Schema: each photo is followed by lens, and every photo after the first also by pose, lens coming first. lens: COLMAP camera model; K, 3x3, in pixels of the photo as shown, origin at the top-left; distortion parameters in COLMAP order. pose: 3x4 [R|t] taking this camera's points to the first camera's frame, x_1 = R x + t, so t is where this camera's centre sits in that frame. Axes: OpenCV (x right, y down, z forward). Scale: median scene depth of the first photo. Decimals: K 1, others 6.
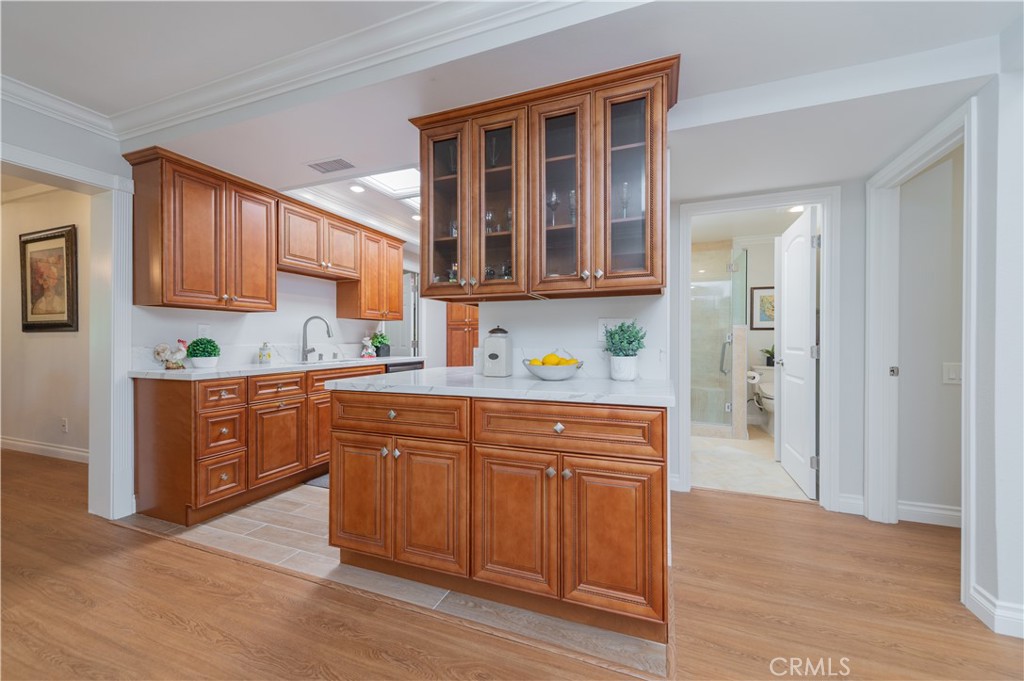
lens RADIAL K [[399.9, 0, 513.3], [0, 399.9, 340.2], [0, 0, 1]] dist [0.011622, -0.001439]
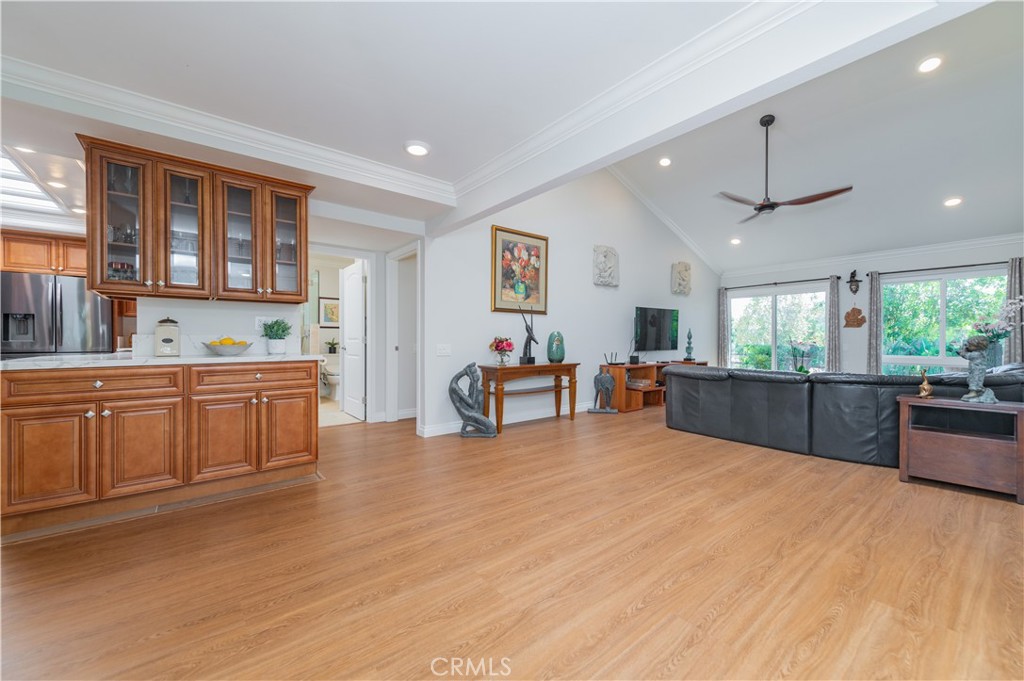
lens RADIAL K [[399.9, 0, 514.0], [0, 399.9, 343.3], [0, 0, 1]] dist [0.011622, -0.001439]
pose [[0.503357, -0.008276, 0.864039, -0.636444], [0.001370, 0.999961, 0.008780, 0.039782], [-0.864078, -0.003236, 0.503348, -0.666578]]
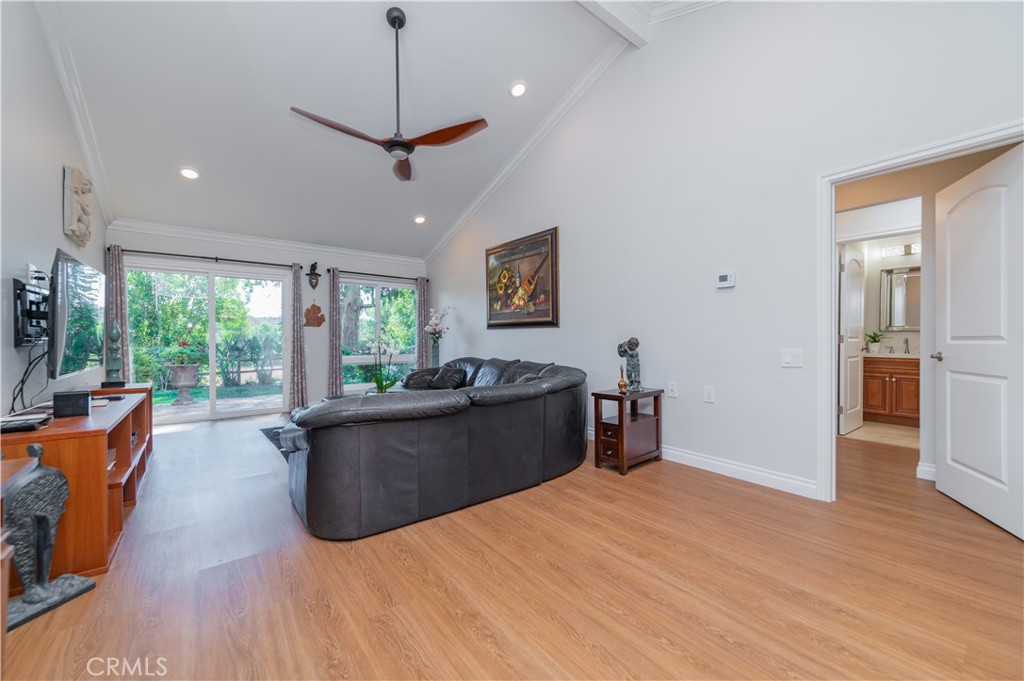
lens RADIAL K [[399.9, 0, 512.2], [0, 399.9, 339.6], [0, 0, 1]] dist [0.011622, -0.001439]
pose [[-0.859364, -0.000093, 0.511364, 0.875448], [0.003035, 0.999981, 0.005283, 0.027149], [-0.511355, 0.006092, -0.859348, 0.359434]]
